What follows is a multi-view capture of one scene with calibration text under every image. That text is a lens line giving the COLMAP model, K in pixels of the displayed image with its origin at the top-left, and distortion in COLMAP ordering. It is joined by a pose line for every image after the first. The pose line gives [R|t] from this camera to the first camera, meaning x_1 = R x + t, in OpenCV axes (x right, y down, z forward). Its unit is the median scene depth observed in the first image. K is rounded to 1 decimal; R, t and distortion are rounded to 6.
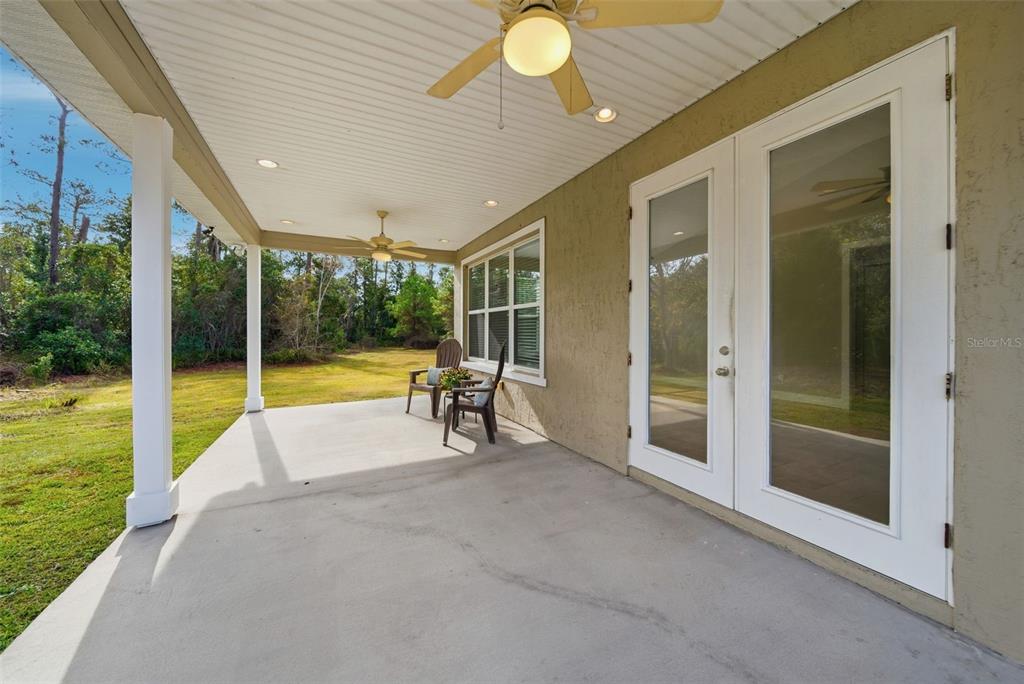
lens RADIAL K [[376.5, 0, 510.6], [0, 376.5, 337.0], [0, 0, 1]] dist [0.000871, -0.000590]
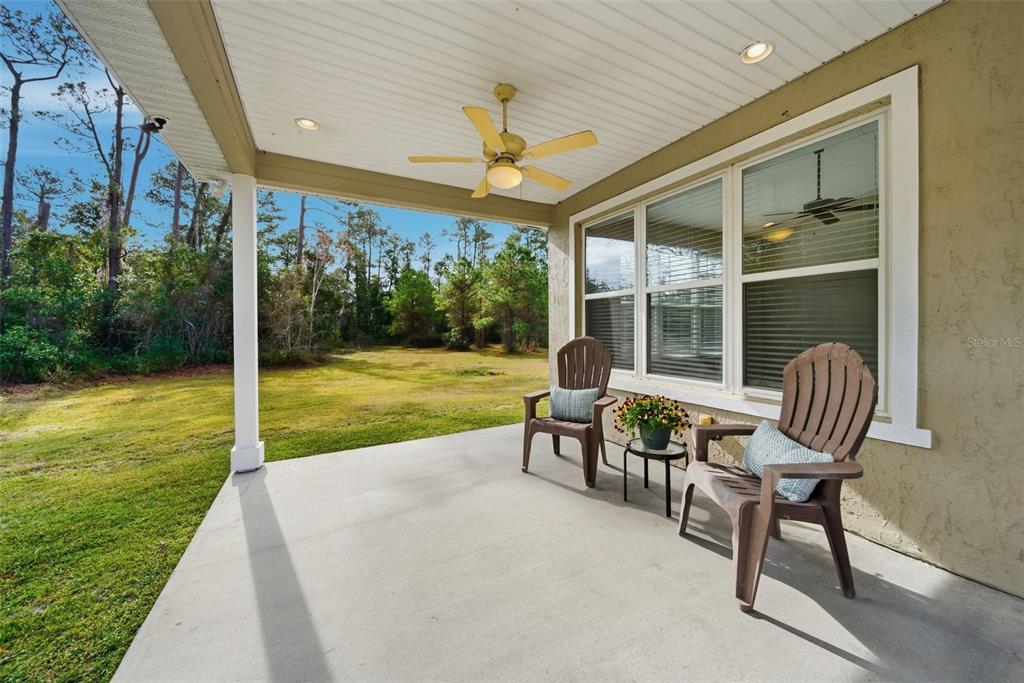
lens RADIAL K [[376.5, 0, 508.3], [0, 376.5, 333.8], [0, 0, 1]] dist [0.000871, -0.000590]
pose [[0.999681, -0.008845, 0.023662, -0.070072], [0.008842, 0.999961, 0.000224, -0.001021], [-0.023663, -0.000014, 0.999720, 0.098952]]
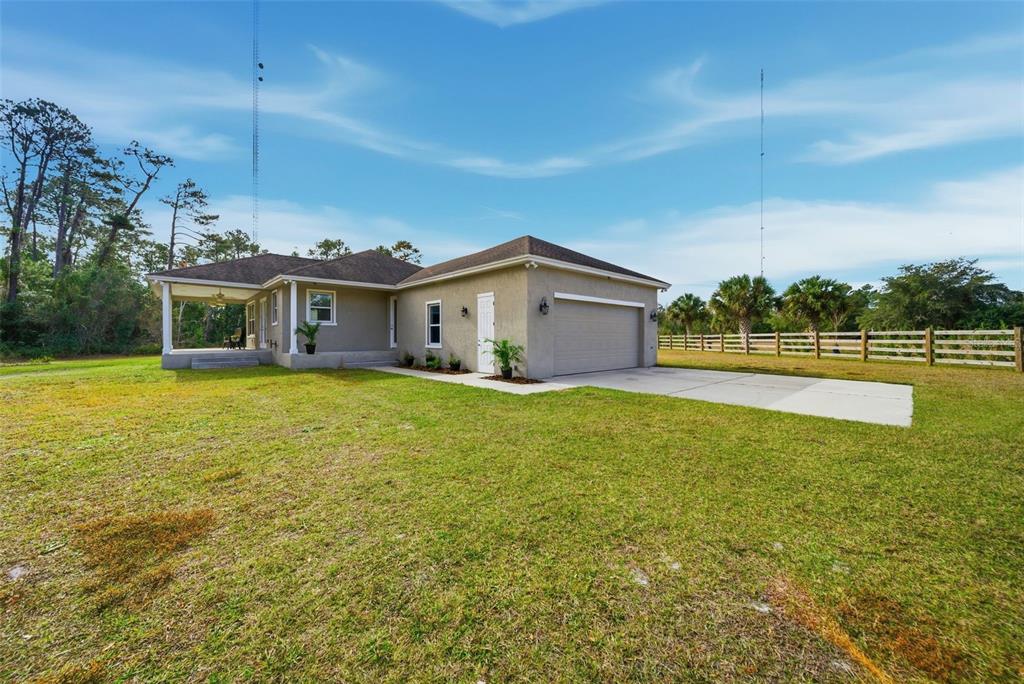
lens RADIAL K [[376.5, 0, 513.6], [0, 376.5, 339.0], [0, 0, 1]] dist [0.000871, -0.000590]
pose [[0.962760, -0.004363, 0.270322, 0.273760], [0.006417, 0.999957, -0.006718, 0.030942], [-0.270281, 0.008202, 0.962746, -0.625061]]
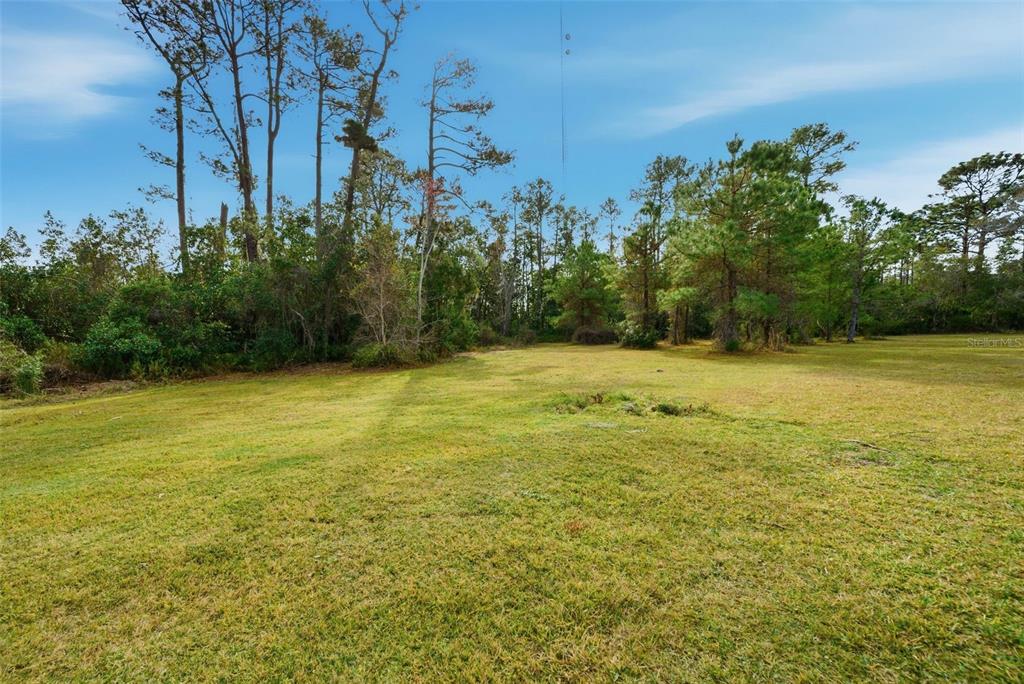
lens RADIAL K [[404.7, 0, 514.5], [0, 404.7, 352.2], [0, 0, 1]] dist [-0.021363, -0.000063]
pose [[0.895015, 0.000173, -0.446037, -0.059172], [0.020088, 0.998970, 0.040696, 0.021320], [0.445584, -0.045384, 0.894089, 0.472985]]
